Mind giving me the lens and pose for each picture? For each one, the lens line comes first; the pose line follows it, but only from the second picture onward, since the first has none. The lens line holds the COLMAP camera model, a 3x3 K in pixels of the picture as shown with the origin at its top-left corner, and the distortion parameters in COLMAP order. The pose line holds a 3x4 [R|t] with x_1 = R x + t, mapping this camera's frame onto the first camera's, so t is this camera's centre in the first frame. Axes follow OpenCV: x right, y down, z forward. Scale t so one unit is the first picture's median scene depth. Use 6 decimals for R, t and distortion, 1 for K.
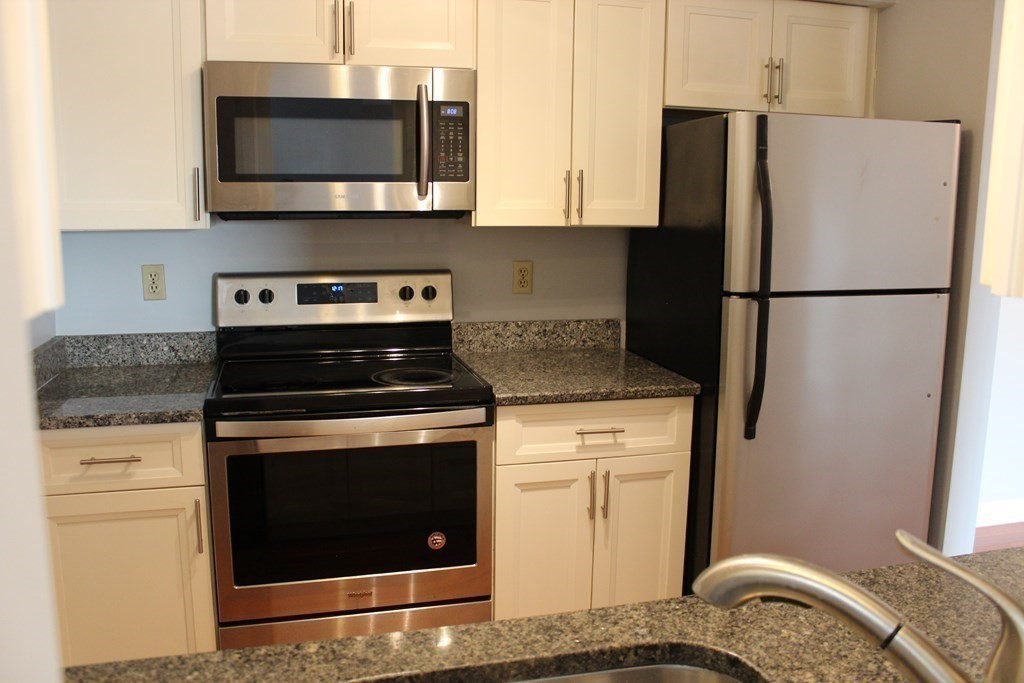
lens RADIAL K [[844.3, 0, 512.8], [0, 844.3, 343.9], [0, 0, 1]] dist [-0.136135, 0.104734]
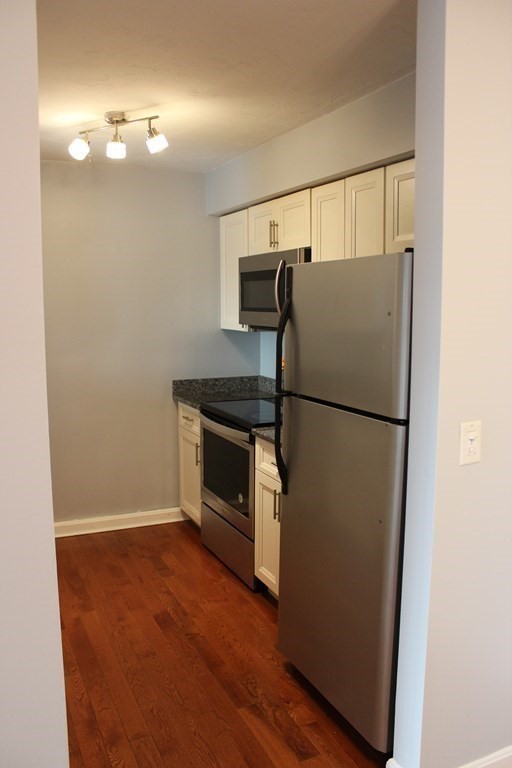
lens RADIAL K [[633.2, 0, 255.8], [0, 633.2, 387.0], [0, 0, 1]] dist [-0.136135, 0.104734]
pose [[0.174791, 0.122439, -0.976963, 1.251014], [-0.174565, 0.980373, 0.091634, -0.147041], [0.969007, 0.154526, 0.192733, 0.693424]]
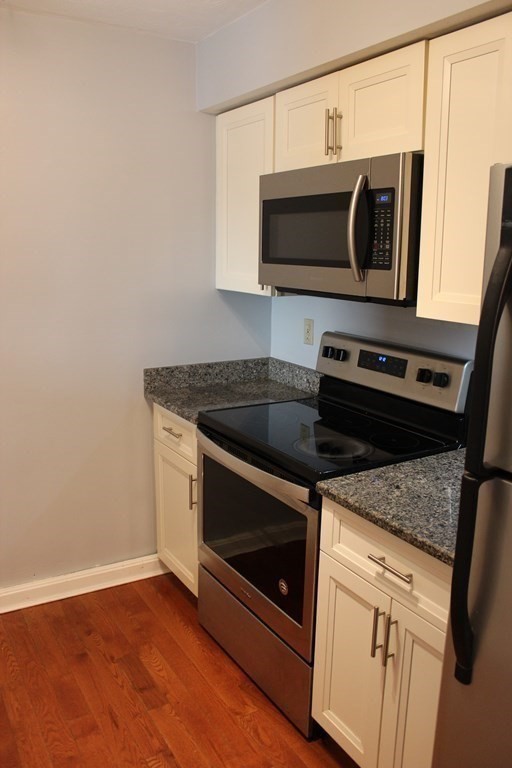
lens RADIAL K [[633.2, 0, 255.6], [0, 633.2, 382.0], [0, 0, 1]] dist [-0.136135, 0.104734]
pose [[0.276051, 0.195043, -0.941145, 0.617082], [-0.180339, 0.972314, 0.148606, -0.147075], [0.944073, 0.128703, 0.303582, 0.651397]]
